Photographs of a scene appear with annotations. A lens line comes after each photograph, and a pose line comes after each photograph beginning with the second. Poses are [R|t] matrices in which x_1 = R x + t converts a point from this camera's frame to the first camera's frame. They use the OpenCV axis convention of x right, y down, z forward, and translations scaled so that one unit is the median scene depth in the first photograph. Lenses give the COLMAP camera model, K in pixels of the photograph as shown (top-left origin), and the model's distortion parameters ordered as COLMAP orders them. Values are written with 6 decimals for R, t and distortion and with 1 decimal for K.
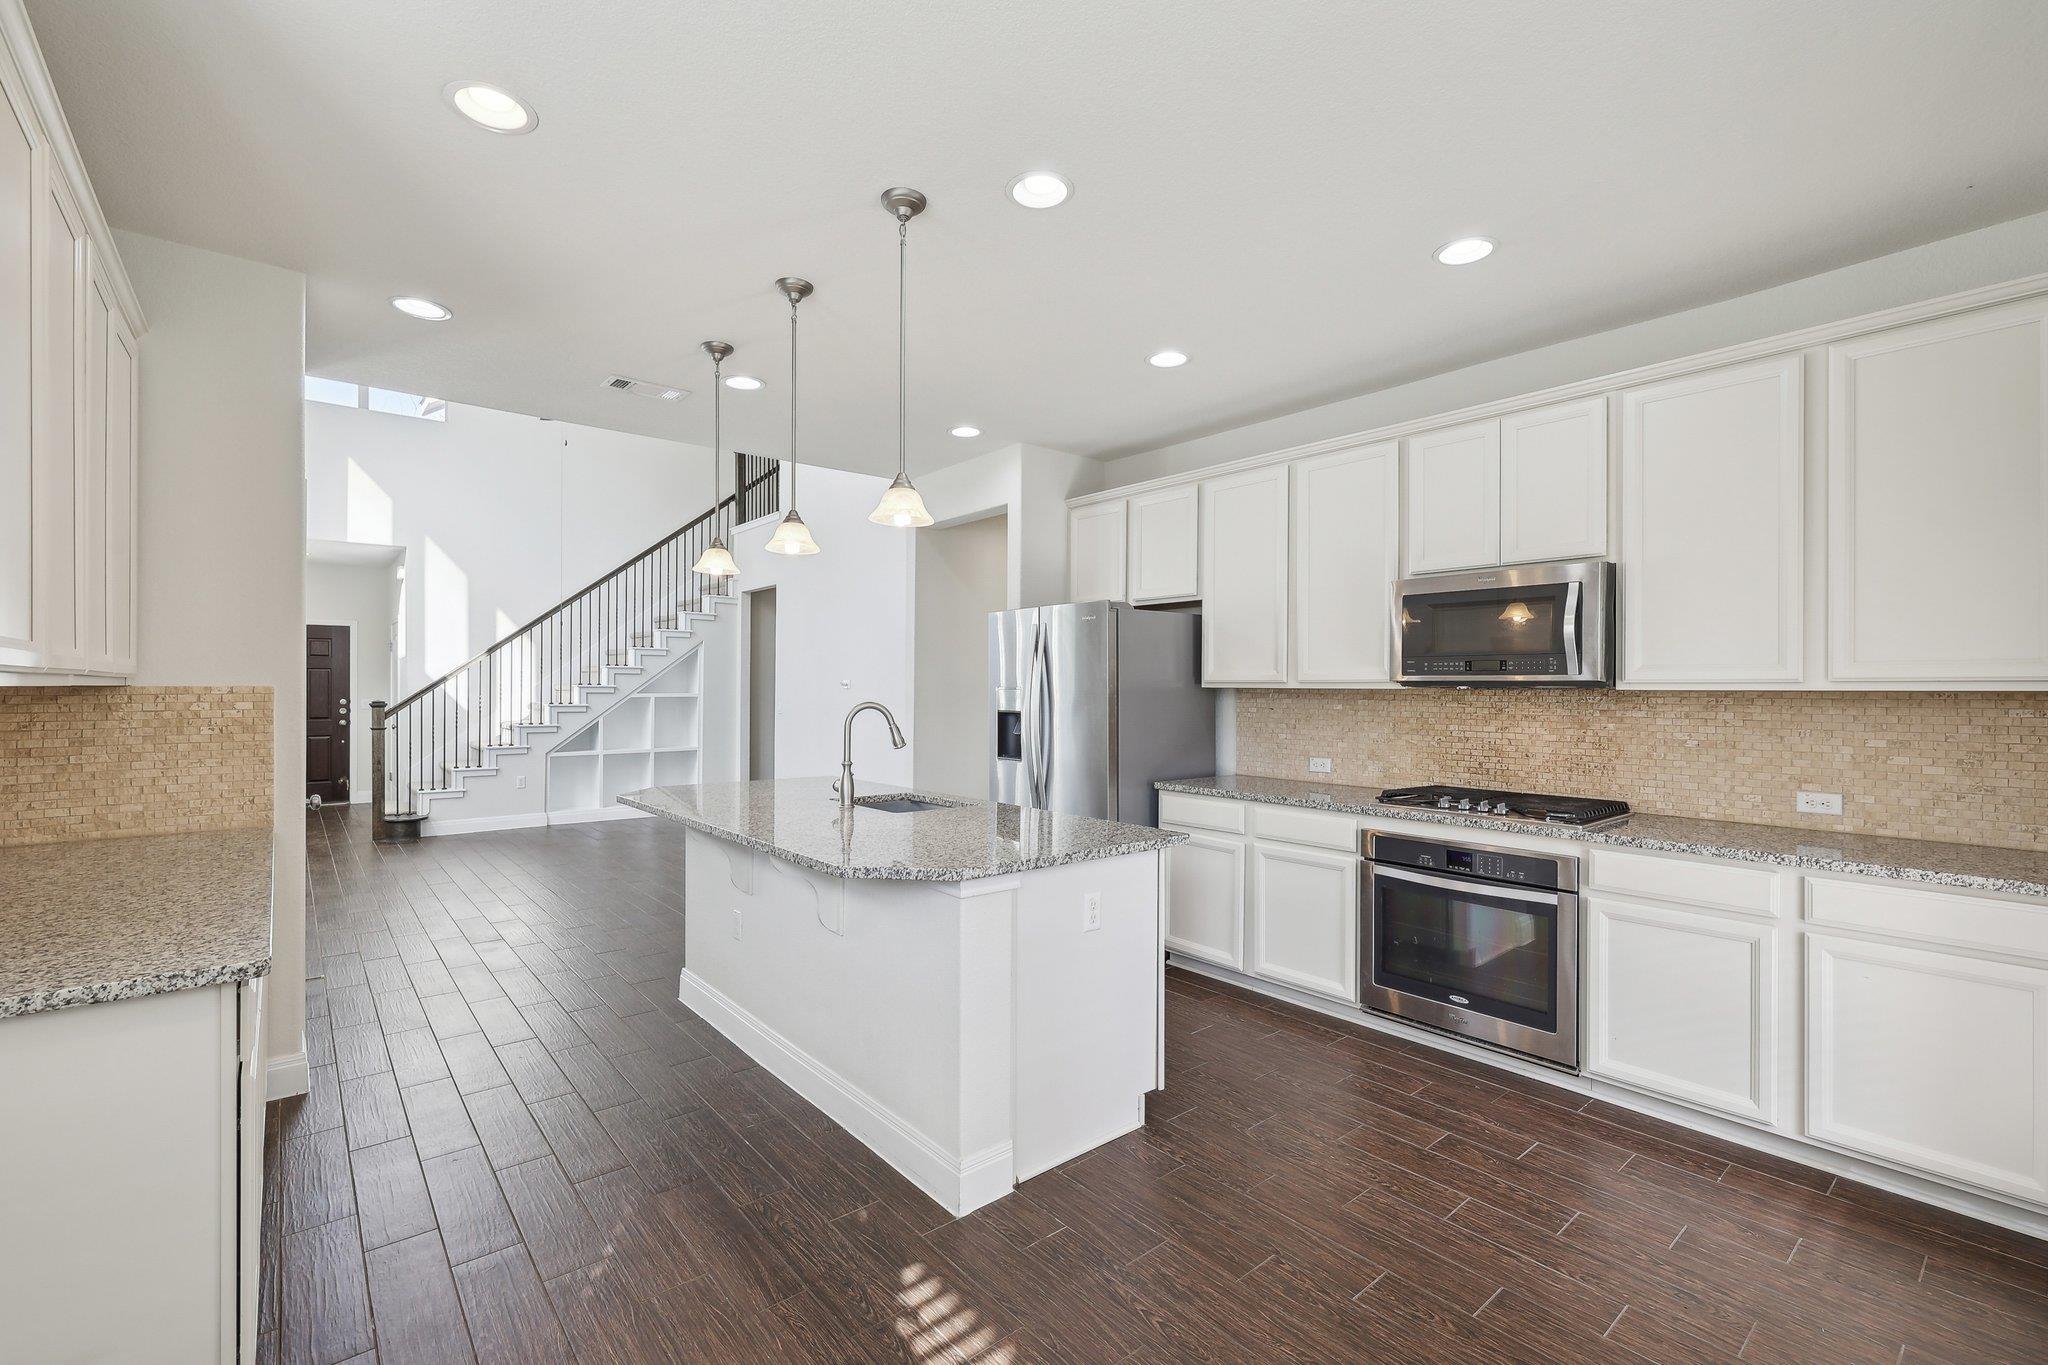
lens RADIAL K [[884.5, 0, 1027.0], [0, 884.5, 675.9], [0, 0, 1]] dist [0.002491, -0.000848]
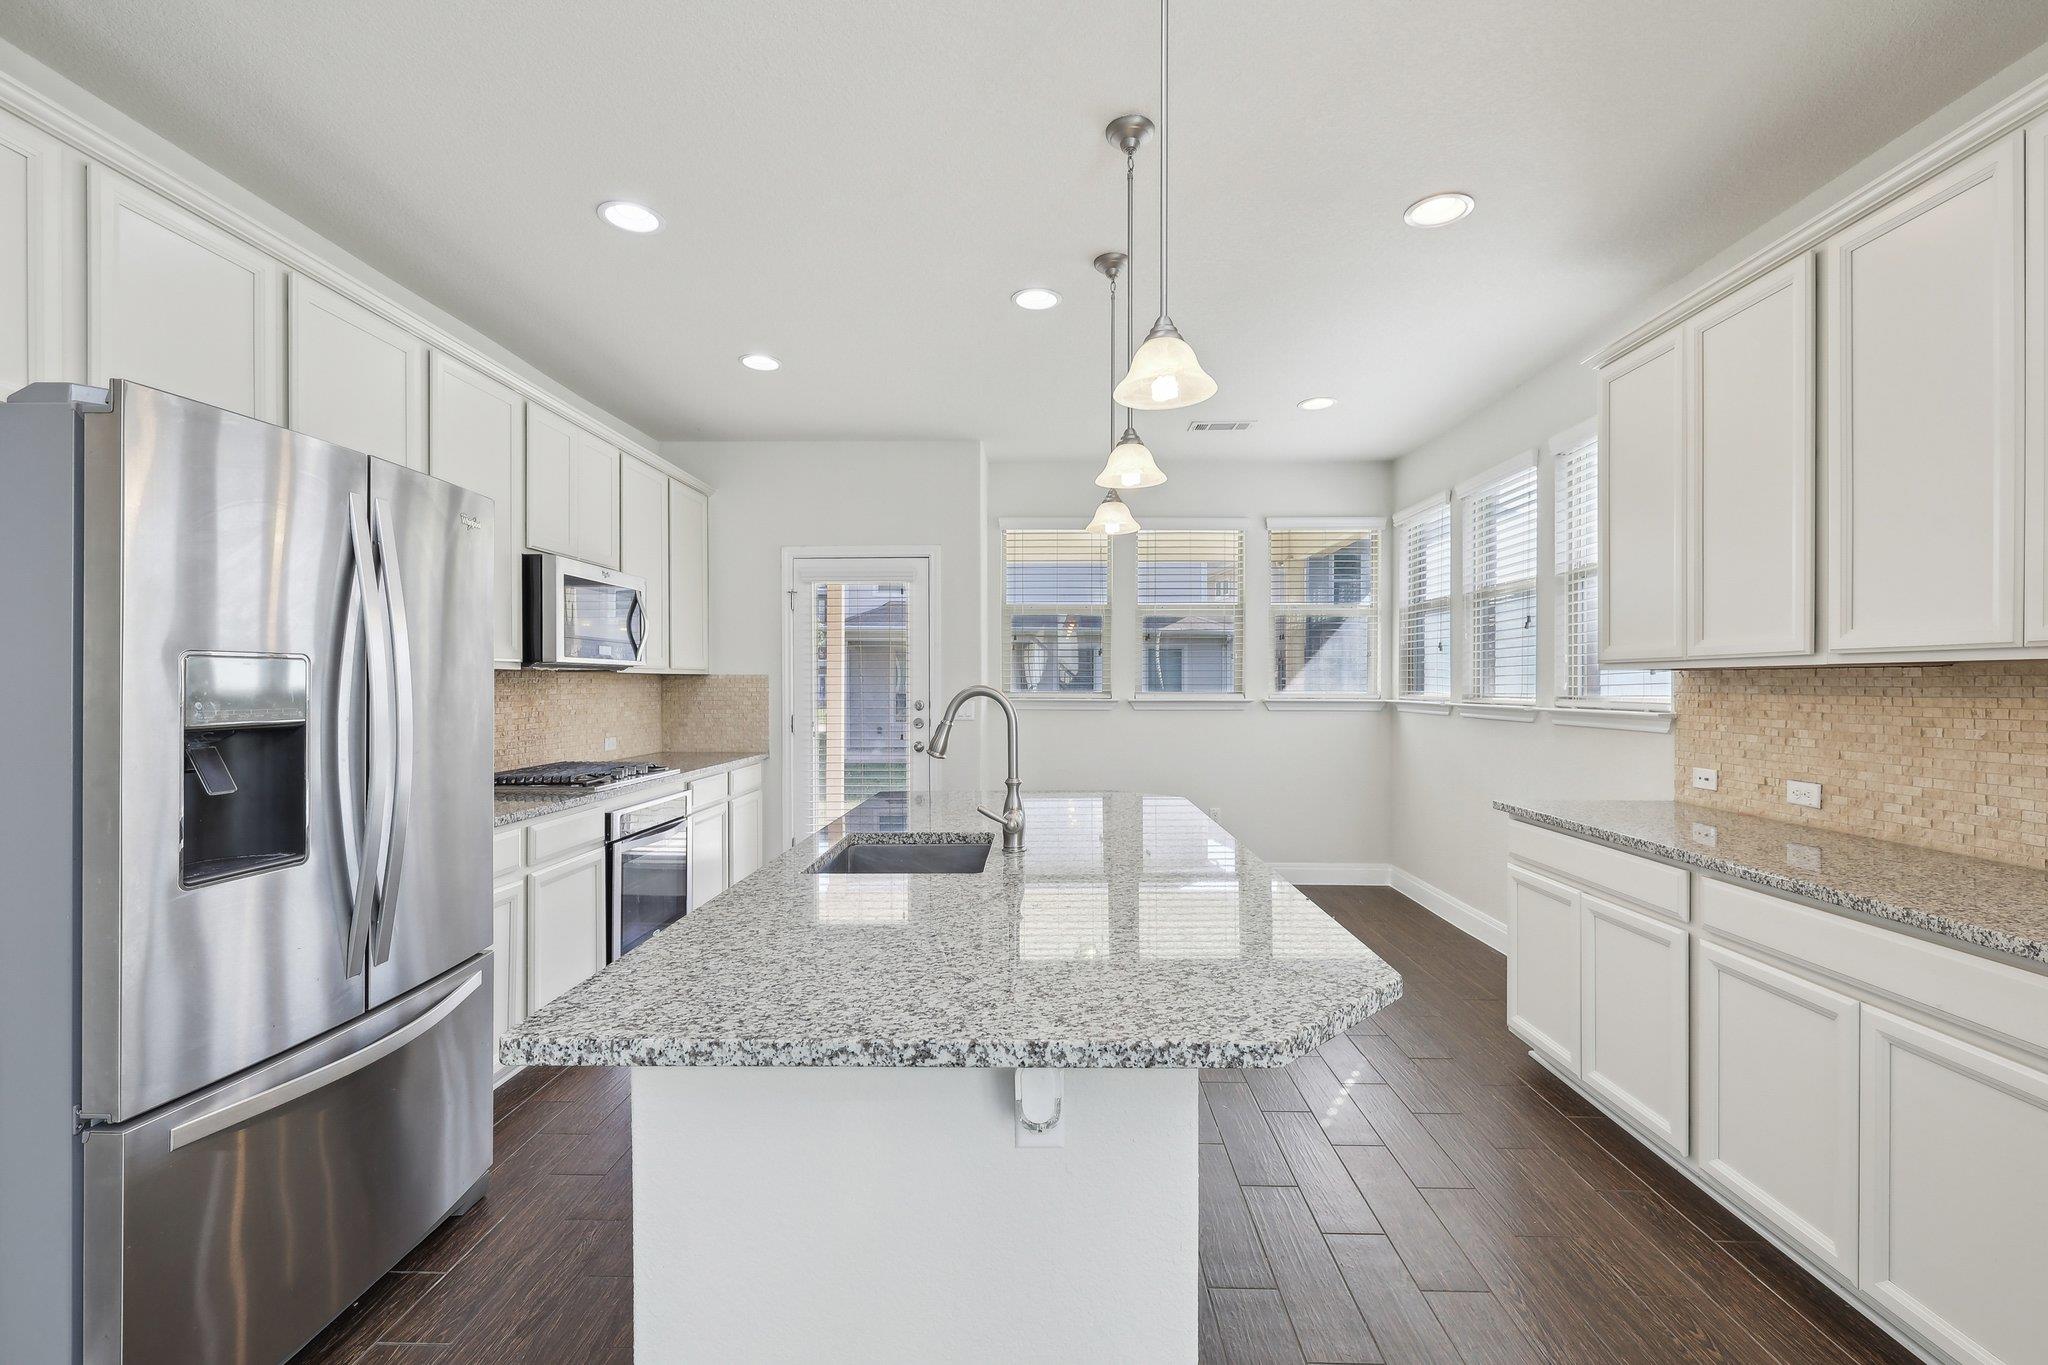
lens RADIAL K [[884.5, 0, 1029.7], [0, 884.5, 686.7], [0, 0, 1]] dist [0.002491, -0.000848]
pose [[-0.746744, -0.003102, 0.665105, -0.626354], [-0.004486, 0.999990, -0.000373, 0.032777], [-0.665097, -0.003262, -0.746750, 1.444536]]
